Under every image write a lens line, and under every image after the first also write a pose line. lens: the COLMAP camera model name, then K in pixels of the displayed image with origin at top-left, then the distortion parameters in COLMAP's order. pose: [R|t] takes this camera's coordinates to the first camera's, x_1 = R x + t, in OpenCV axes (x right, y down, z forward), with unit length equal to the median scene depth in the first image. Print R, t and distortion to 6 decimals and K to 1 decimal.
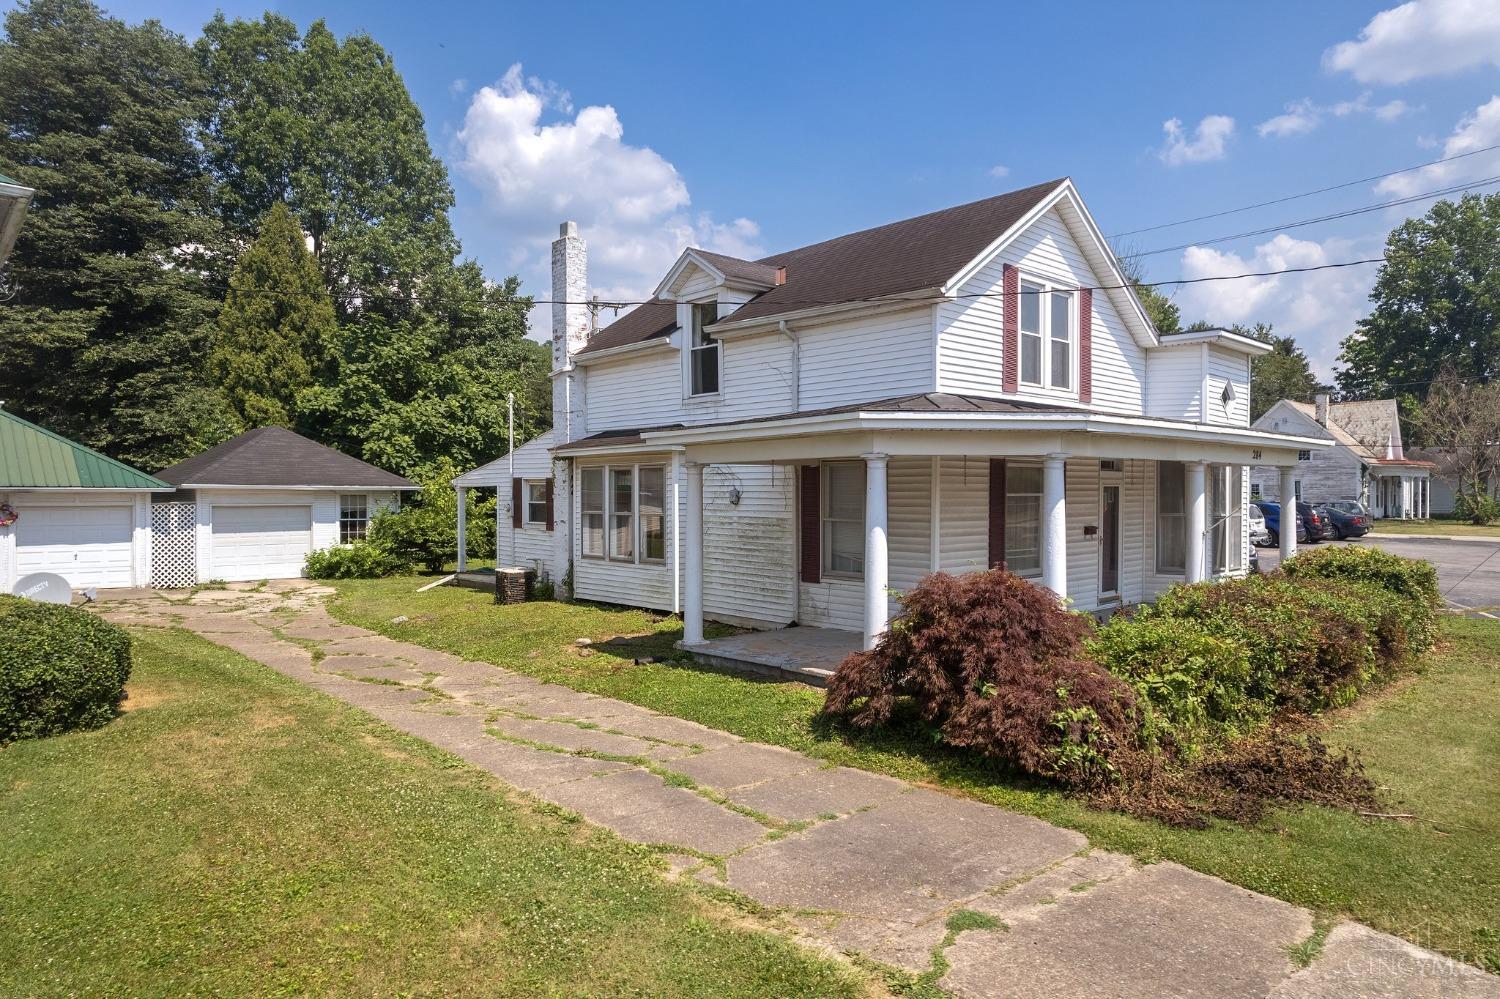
lens RADIAL K [[949.2, 0, 750.0], [0, 949.2, 499.5], [0, 0, 1]] dist [-0.005969, -0.000992]
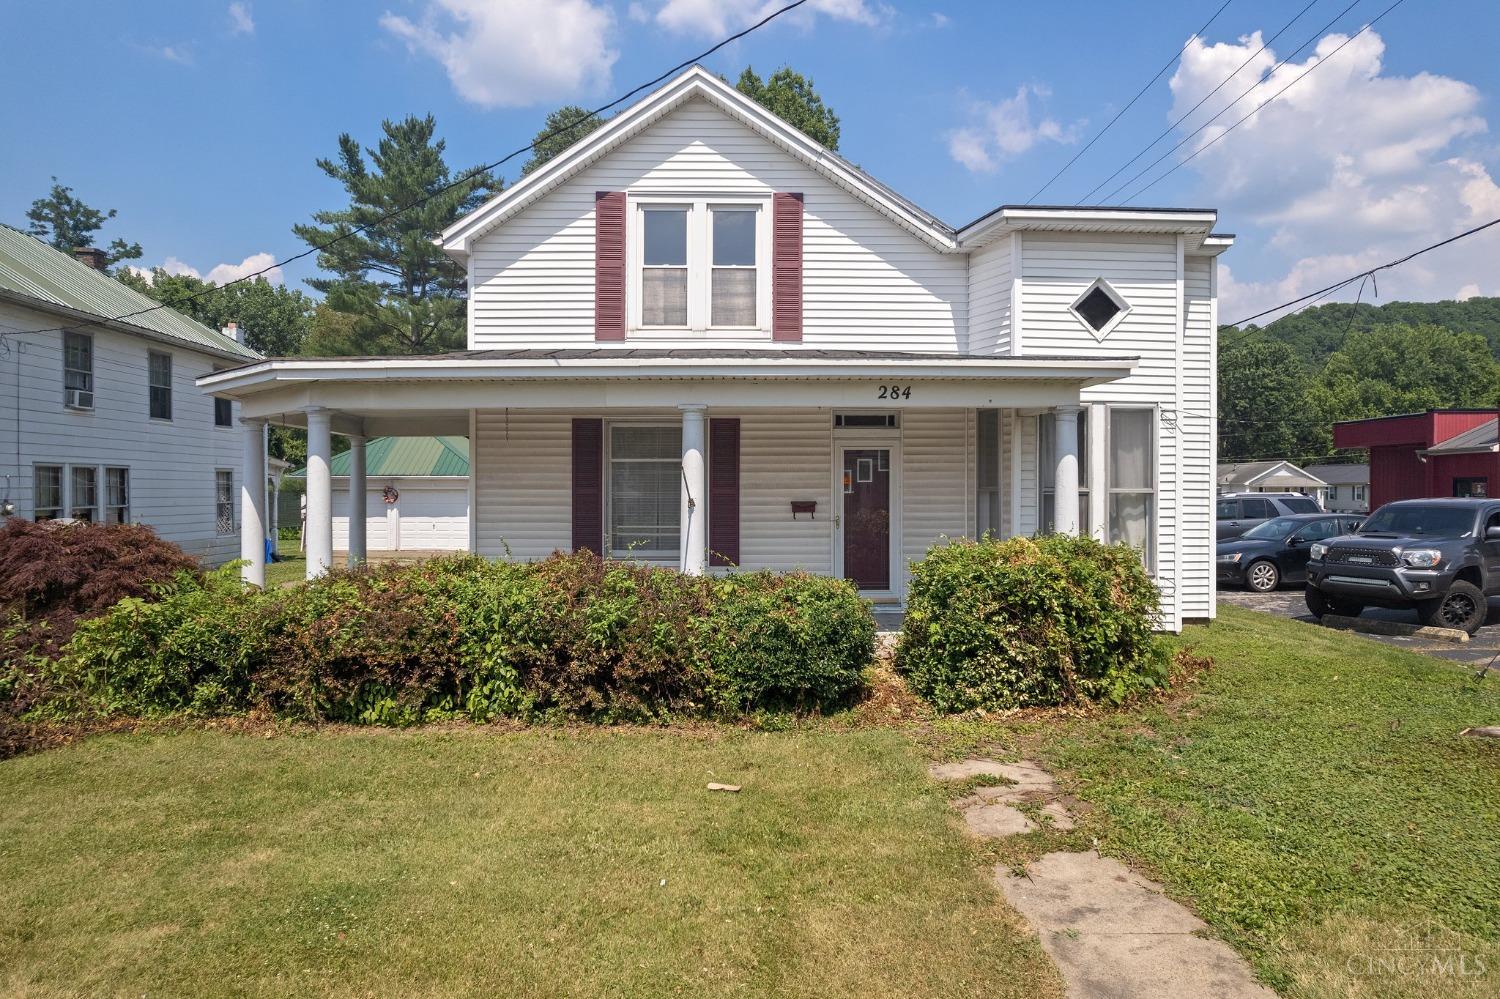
lens RADIAL K [[949.2, 0, 750.0], [0, 949.2, 499.5], [0, 0, 1]] dist [-0.005969, -0.000992]
pose [[0.737755, 0.006147, -0.675041, 0.899371], [-0.005437, 0.999980, 0.003163, 0.026051], [0.675047, 0.001336, 0.737774, 0.430253]]
